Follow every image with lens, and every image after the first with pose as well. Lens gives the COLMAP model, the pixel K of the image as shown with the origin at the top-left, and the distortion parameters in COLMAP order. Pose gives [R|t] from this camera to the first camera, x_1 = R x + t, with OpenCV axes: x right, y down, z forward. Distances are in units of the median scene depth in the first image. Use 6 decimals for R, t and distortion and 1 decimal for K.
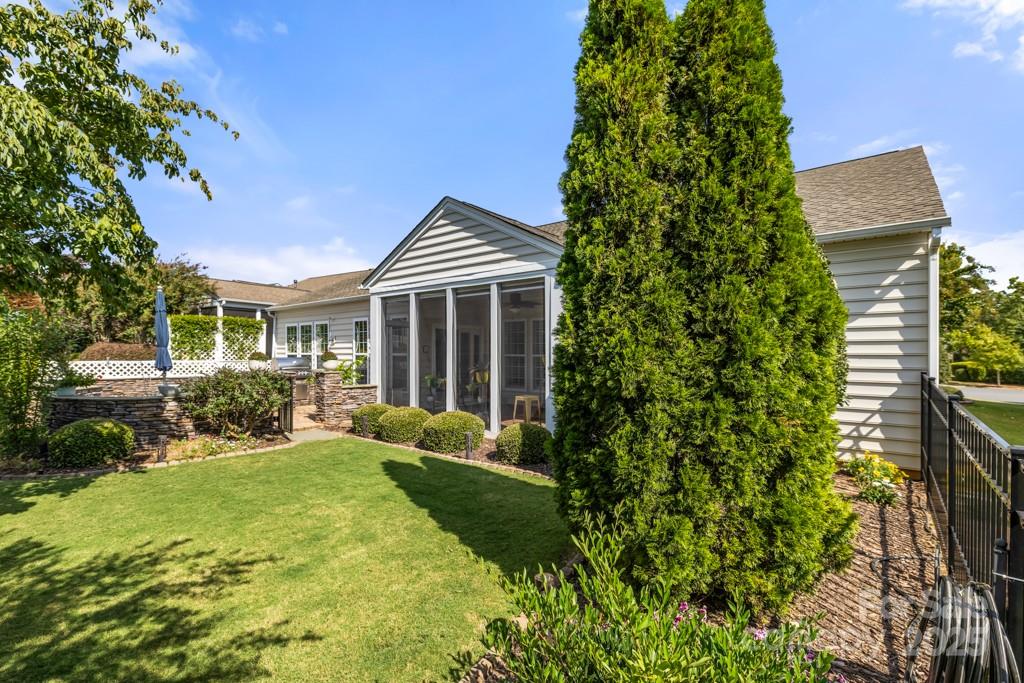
lens RADIAL K [[461.0, 0, 512.0], [0, 461.0, 341.5], [0, 0, 1]] dist [-0.000401, 0.000886]
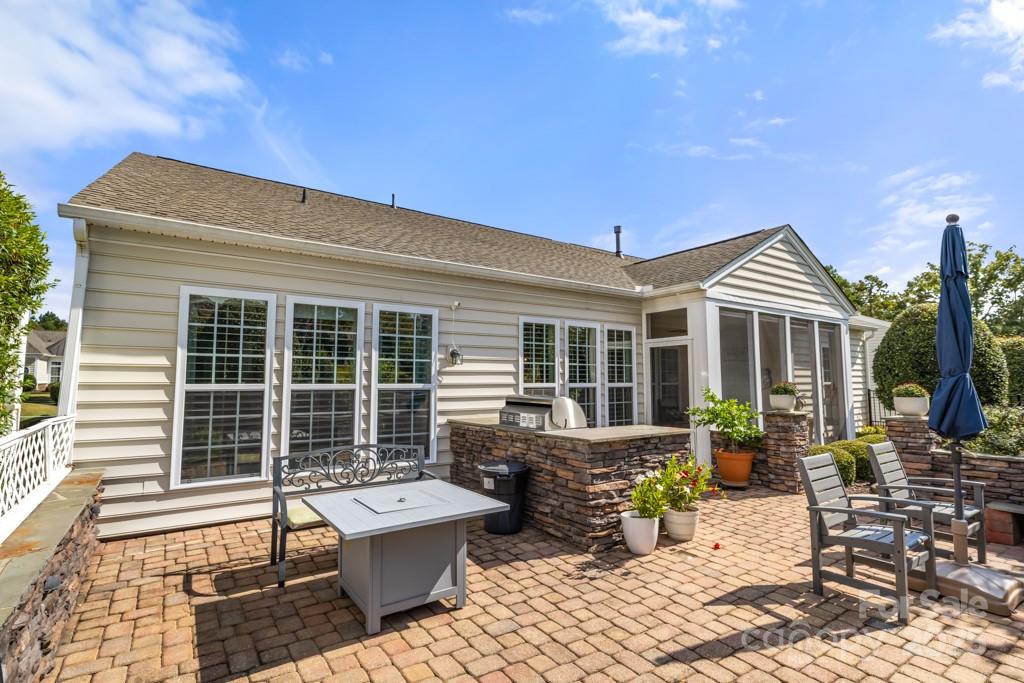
lens RADIAL K [[490.7, 0, 512.0], [0, 490.7, 341.5], [0, 0, 1]] dist [-0.000758, 0.000210]
pose [[0.266399, 0.073171, 0.961081, -1.108661], [-0.021930, 0.997316, -0.069851, 0.021307], [-0.963613, -0.002468, 0.267289, 1.101857]]
